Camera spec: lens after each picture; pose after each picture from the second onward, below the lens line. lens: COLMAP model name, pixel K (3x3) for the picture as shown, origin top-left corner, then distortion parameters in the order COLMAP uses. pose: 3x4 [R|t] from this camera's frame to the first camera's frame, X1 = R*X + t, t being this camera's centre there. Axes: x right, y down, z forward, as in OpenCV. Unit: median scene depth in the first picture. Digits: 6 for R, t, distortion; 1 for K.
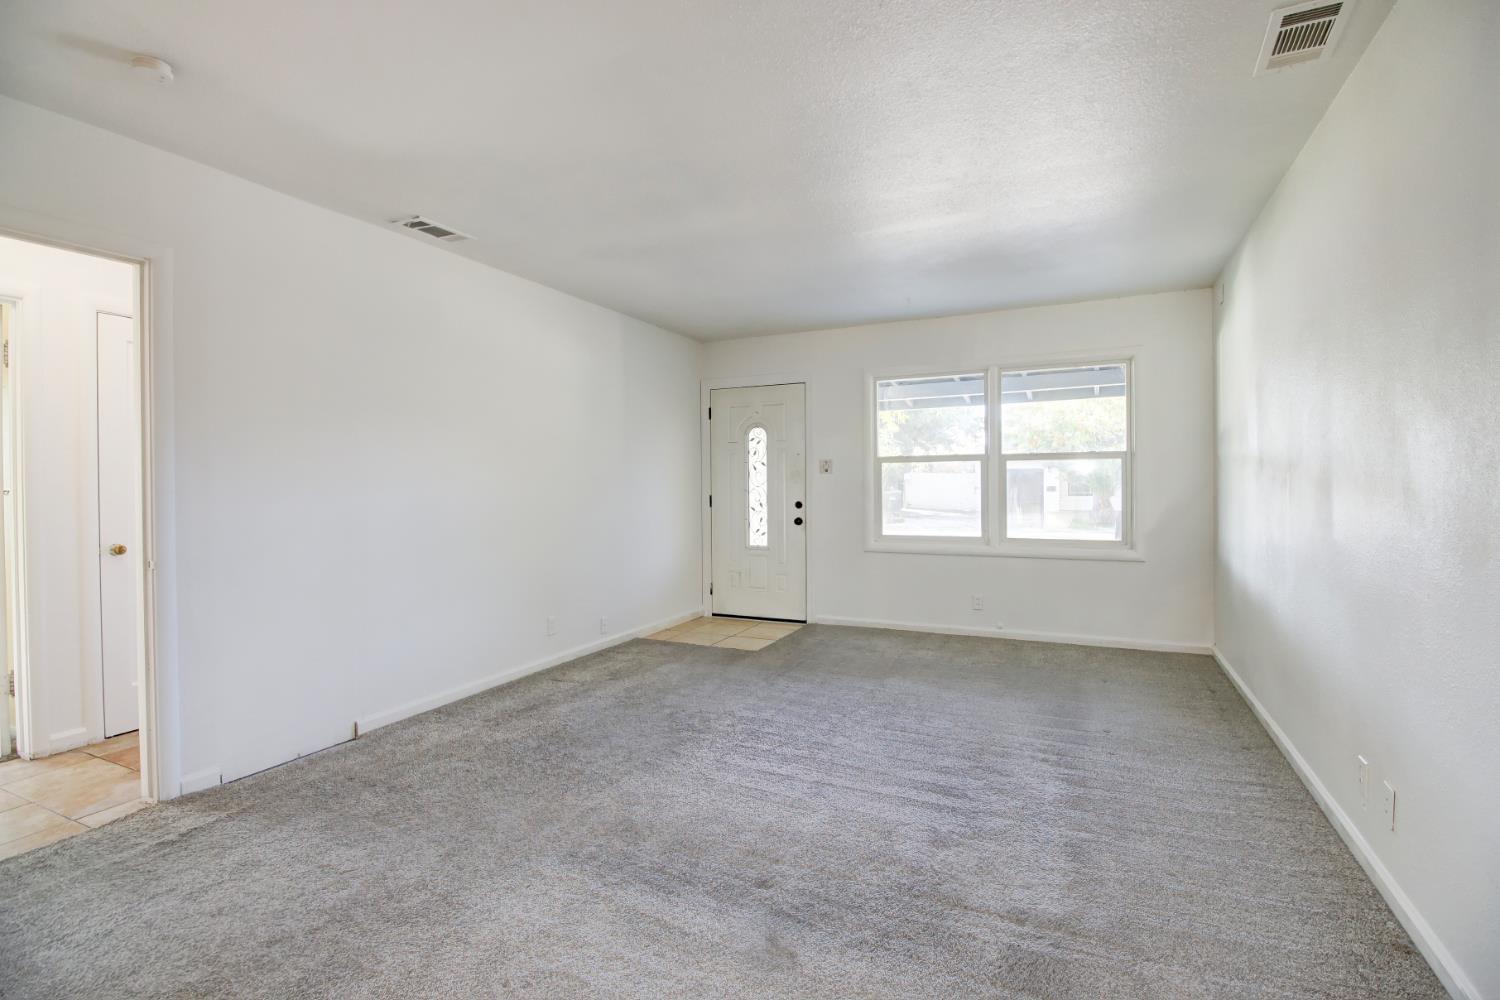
lens RADIAL K [[694.9, 0, 758.6], [0, 694.9, 488.9], [0, 0, 1]] dist [0.003012, -0.015898]
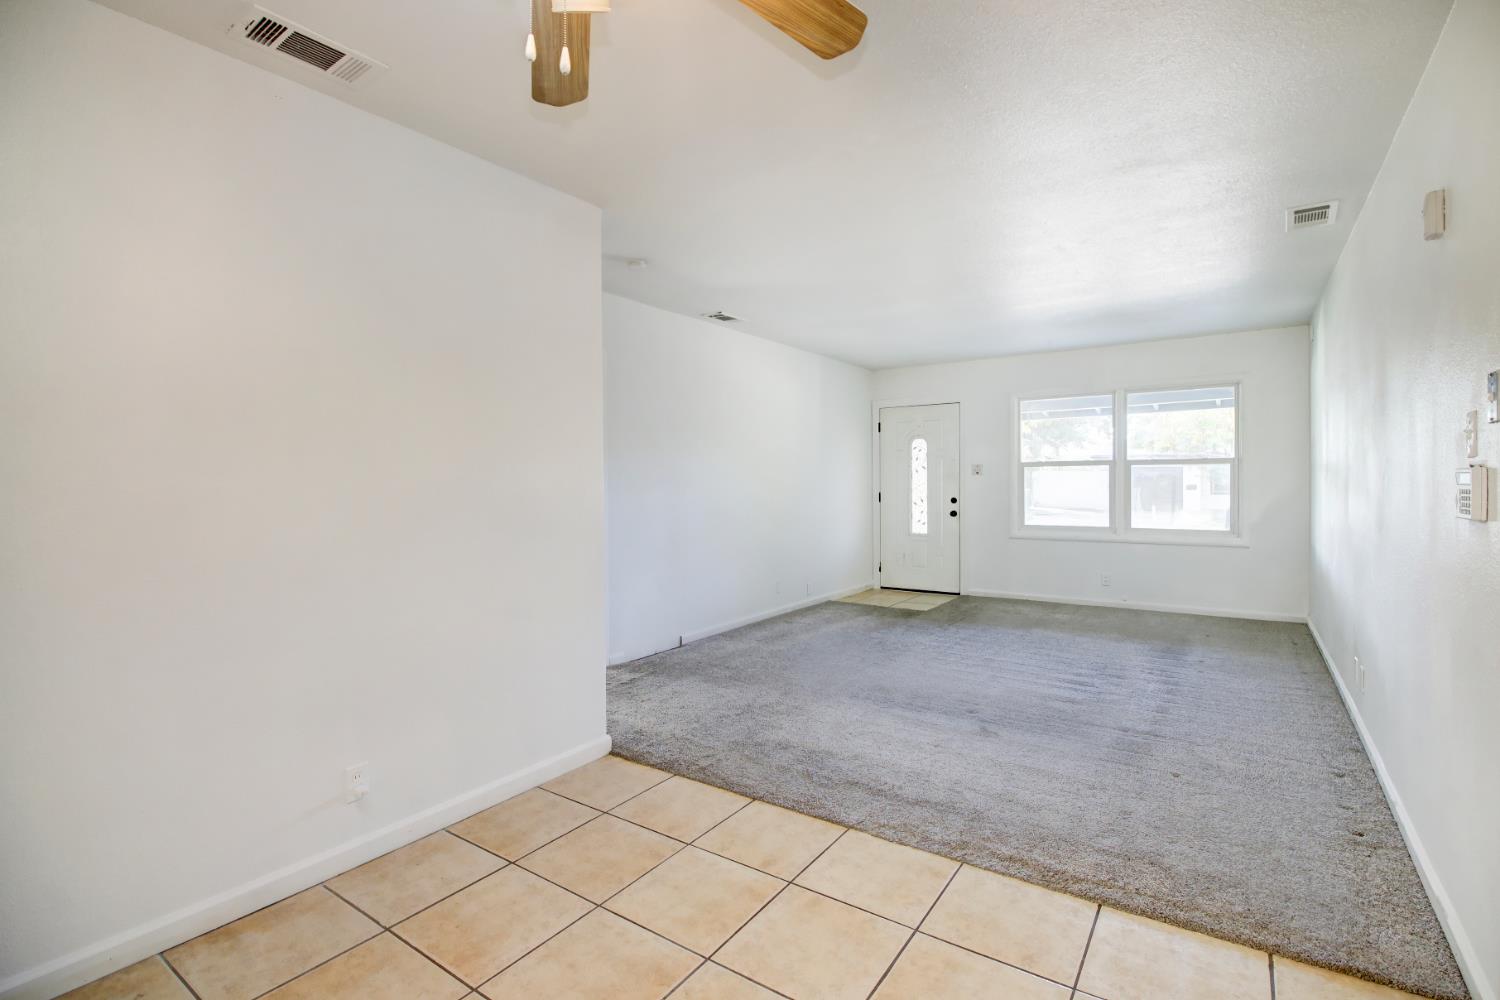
lens RADIAL K [[694.9, 0, 758.6], [0, 694.9, 488.9], [0, 0, 1]] dist [0.003012, -0.015898]
pose [[0.986395, 0.002662, -0.164368, -0.100292], [-0.002033, 0.999990, 0.003994, -0.002568], [0.164377, -0.003606, 0.986391, -0.351180]]
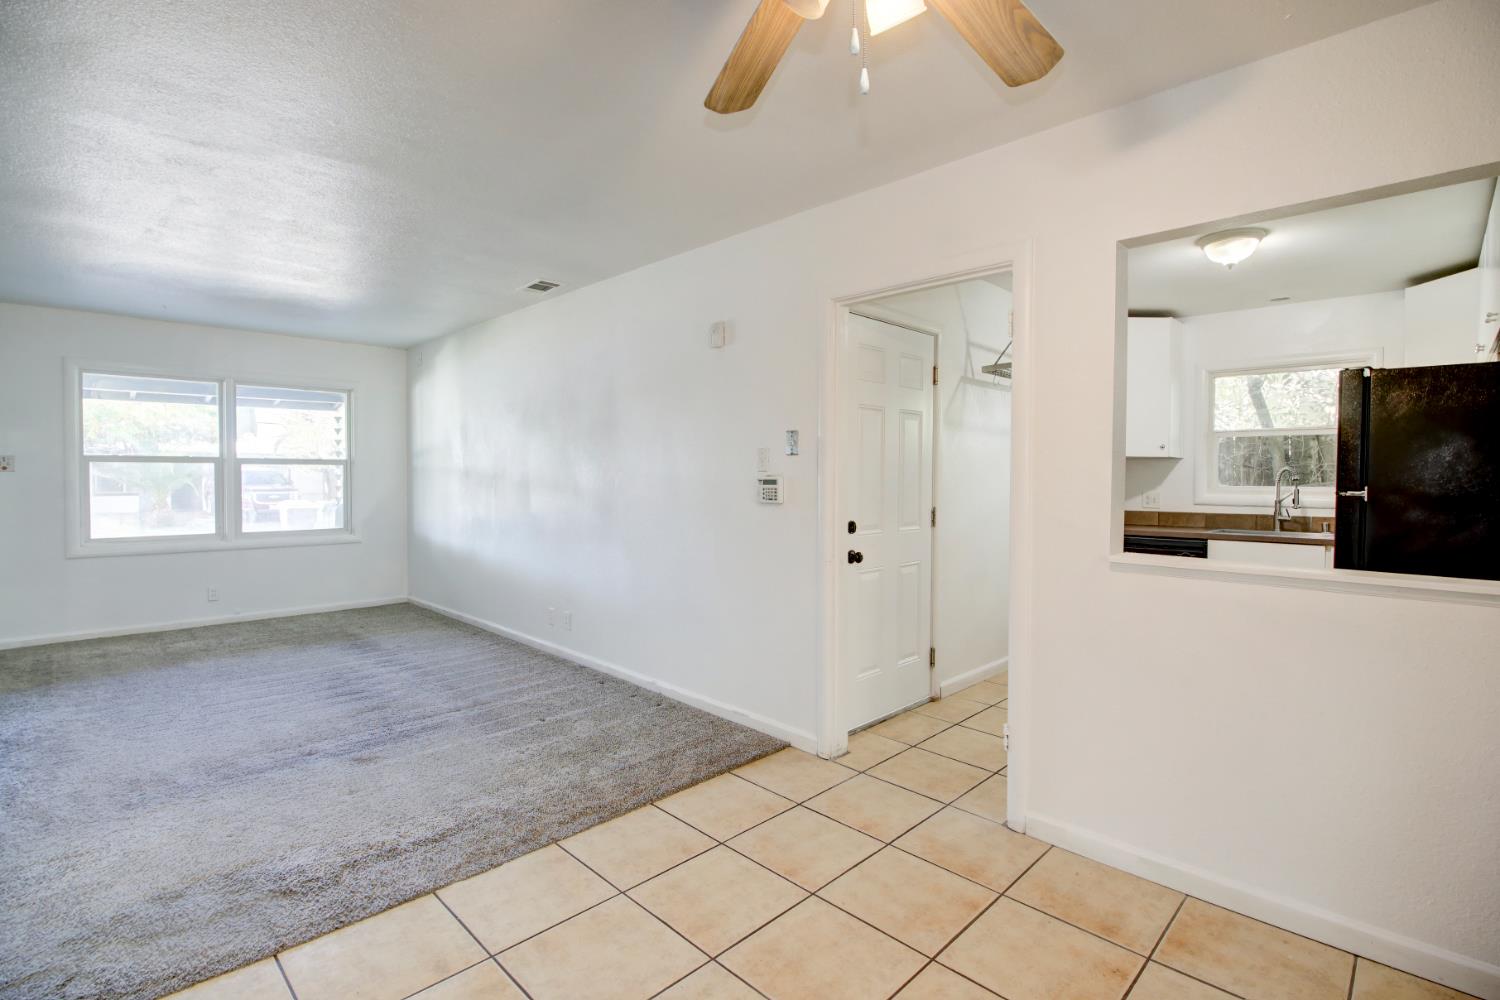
lens RADIAL K [[694.9, 0, 758.6], [0, 694.9, 488.9], [0, 0, 1]] dist [0.003012, -0.015898]
pose [[0.331462, -0.005064, 0.943455, -0.452858], [0.002153, 0.999987, 0.004610, -0.003747], [-0.943466, 0.000503, 0.331469, -0.173310]]
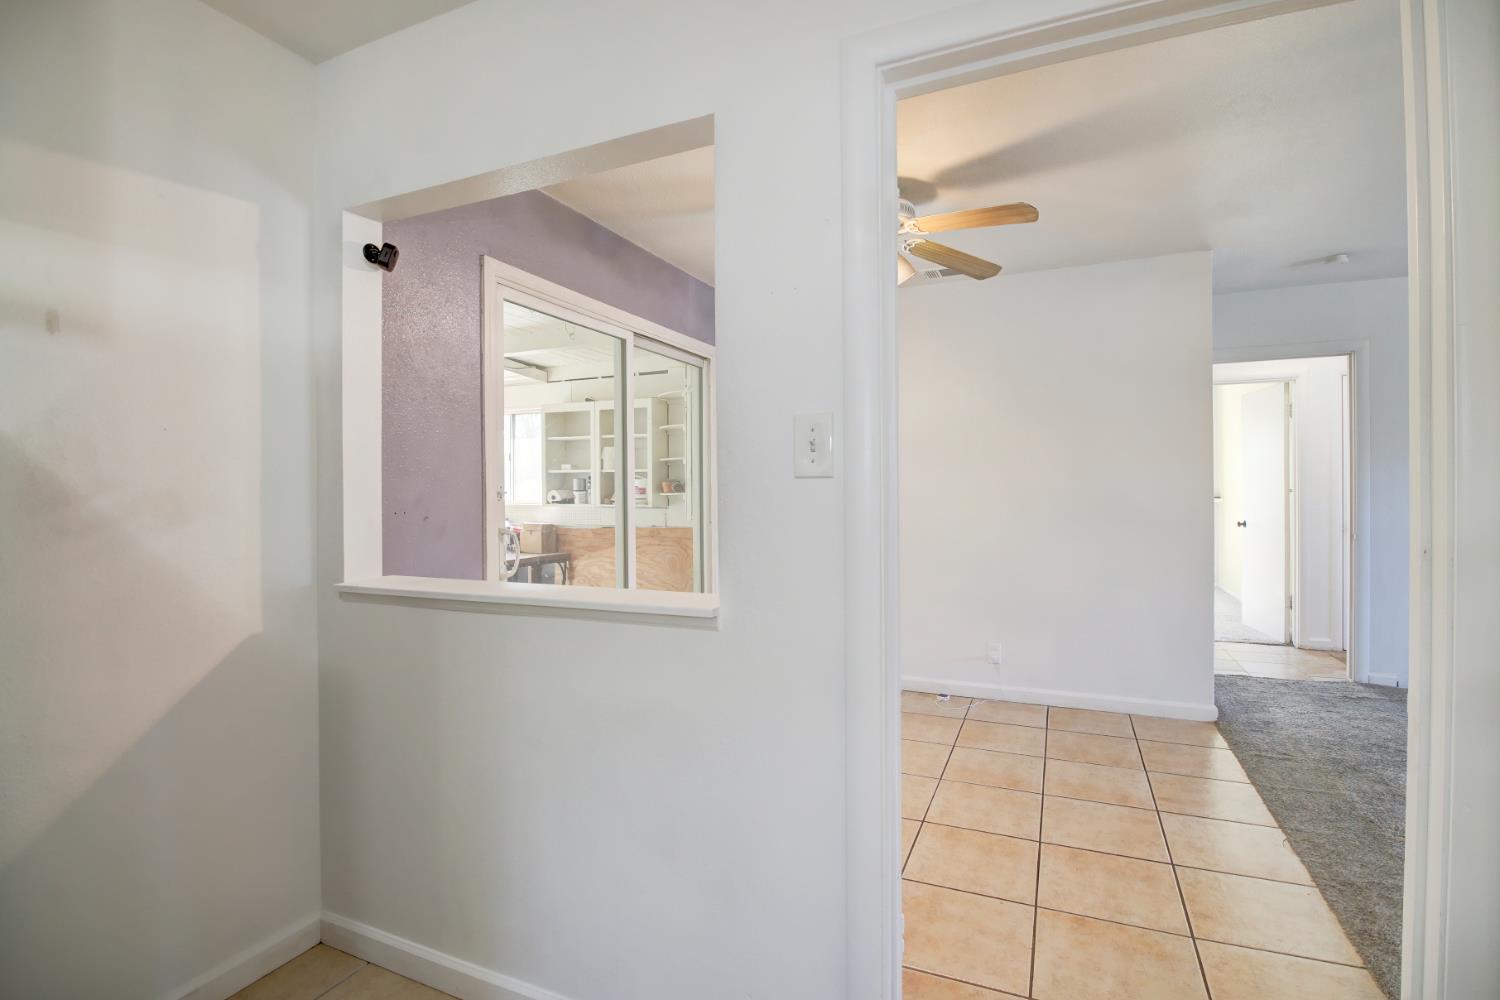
lens RADIAL K [[694.9, 0, 758.6], [0, 694.9, 488.9], [0, 0, 1]] dist [0.003012, -0.015898]
pose [[0.024656, 0.011634, -0.999628, 0.382159], [-0.002813, 0.999929, 0.011568, -0.010204], [0.999692, 0.002527, 0.024687, -0.242791]]
